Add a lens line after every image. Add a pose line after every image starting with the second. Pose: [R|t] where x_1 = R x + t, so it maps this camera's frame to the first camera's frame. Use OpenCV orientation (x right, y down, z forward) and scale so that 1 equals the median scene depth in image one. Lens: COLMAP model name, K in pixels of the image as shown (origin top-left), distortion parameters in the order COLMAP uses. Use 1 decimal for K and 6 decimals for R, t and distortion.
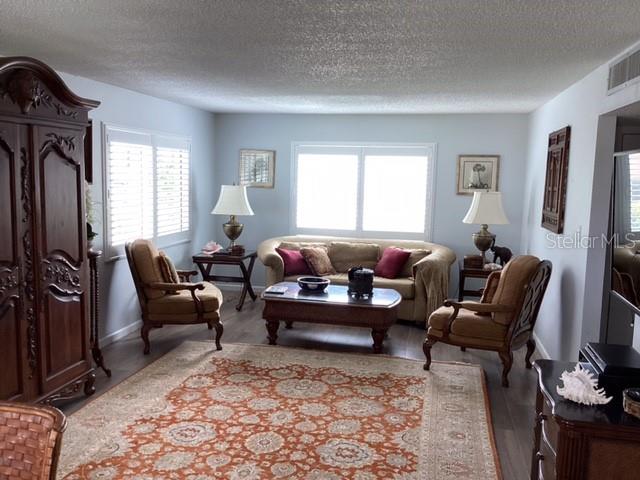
lens RADIAL K [[583.3, 0, 320.0], [0, 583.3, 240.0], [0, 0, 1]] dist [0.145530, -0.279958]
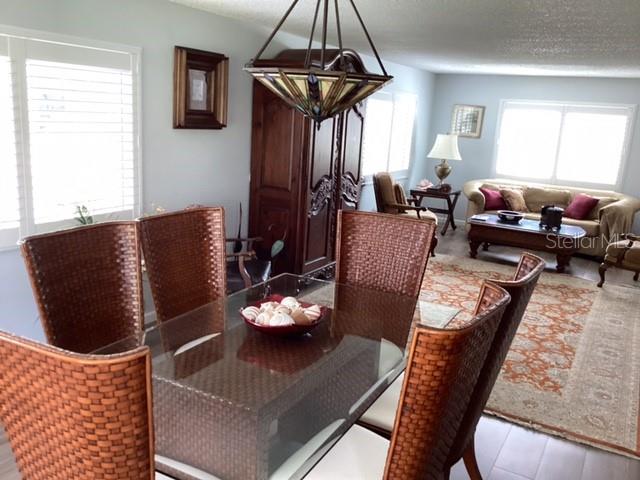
lens RADIAL K [[583.3, 0, 320.0], [0, 583.3, 240.0], [0, 0, 1]] dist [0.145530, -0.279958]
pose [[0.953112, 0.099953, -0.285634, -0.034610], [-0.075366, 0.992540, 0.095837, 0.035660], [0.293082, -0.069816, 0.953535, -0.348865]]
